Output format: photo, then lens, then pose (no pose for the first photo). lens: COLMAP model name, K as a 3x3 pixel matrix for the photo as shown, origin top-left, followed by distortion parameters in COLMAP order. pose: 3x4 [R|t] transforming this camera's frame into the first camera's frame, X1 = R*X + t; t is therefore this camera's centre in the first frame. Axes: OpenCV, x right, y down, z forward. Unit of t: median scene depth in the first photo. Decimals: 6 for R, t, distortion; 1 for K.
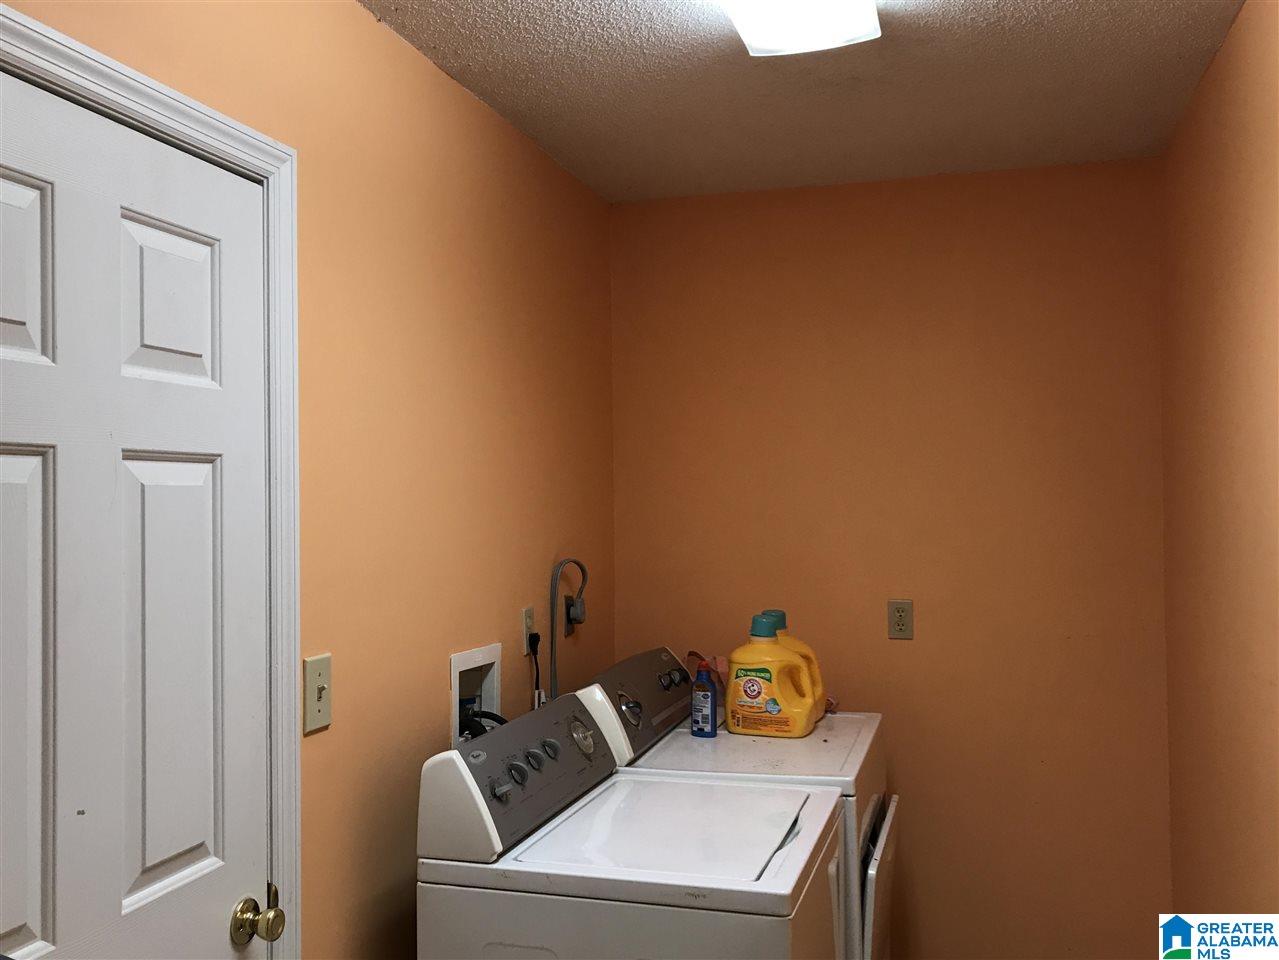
lens RADIAL K [[1048.2, 0, 639.5], [0, 1048.2, 480.0], [0, 0, 1]] dist [0.030633, -0.028517]
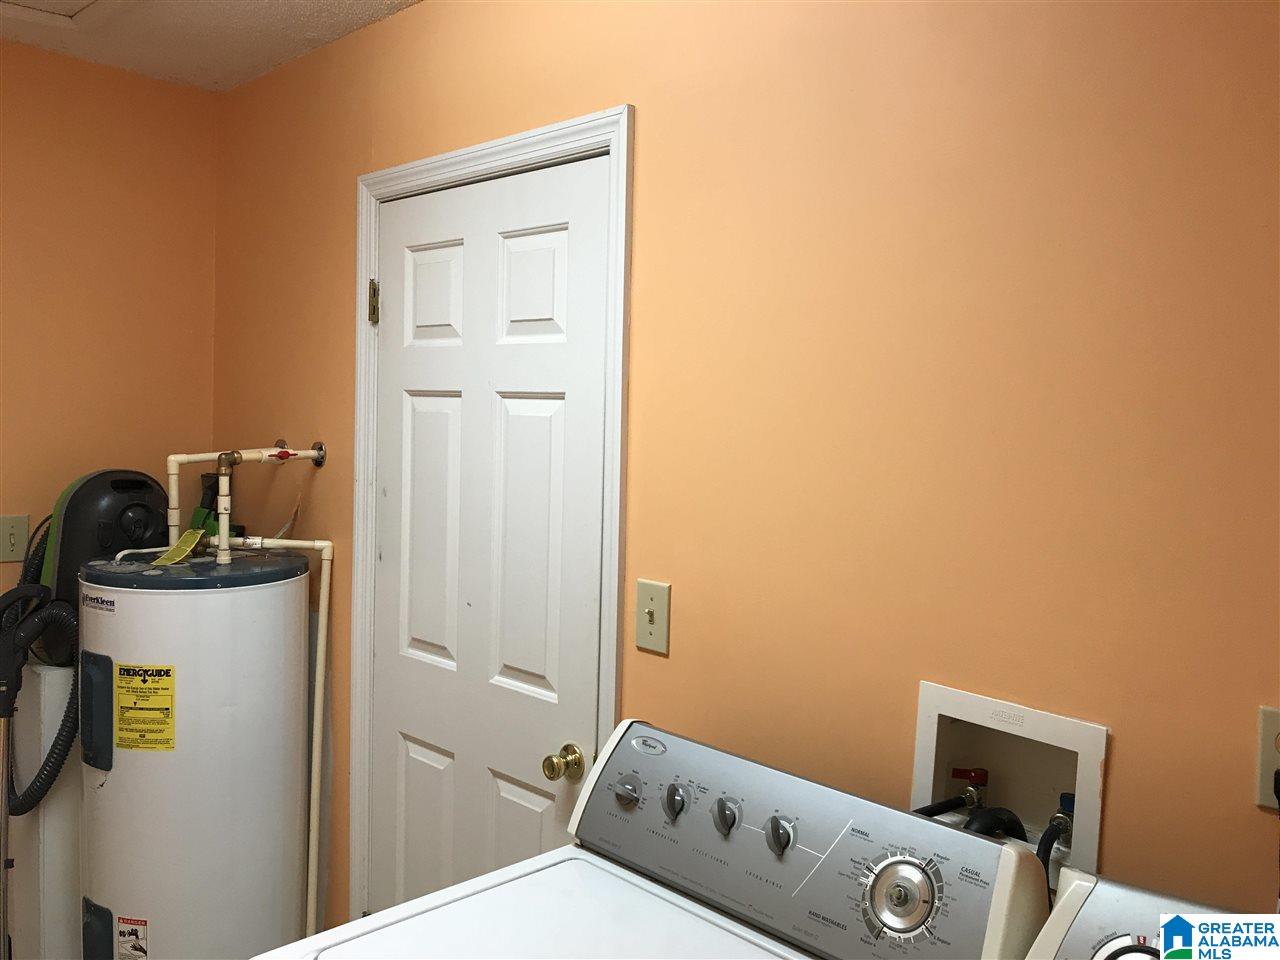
lens RADIAL K [[1049.0, 0, 640.0], [0, 1049.0, 480.0], [0, 0, 1]] dist [0.030633, -0.028517]
pose [[-0.451251, 0.060256, -0.890361, 0.759343], [-0.004758, 0.997541, 0.069921, -0.008409], [0.892384, 0.035788, -0.449855, 1.781405]]
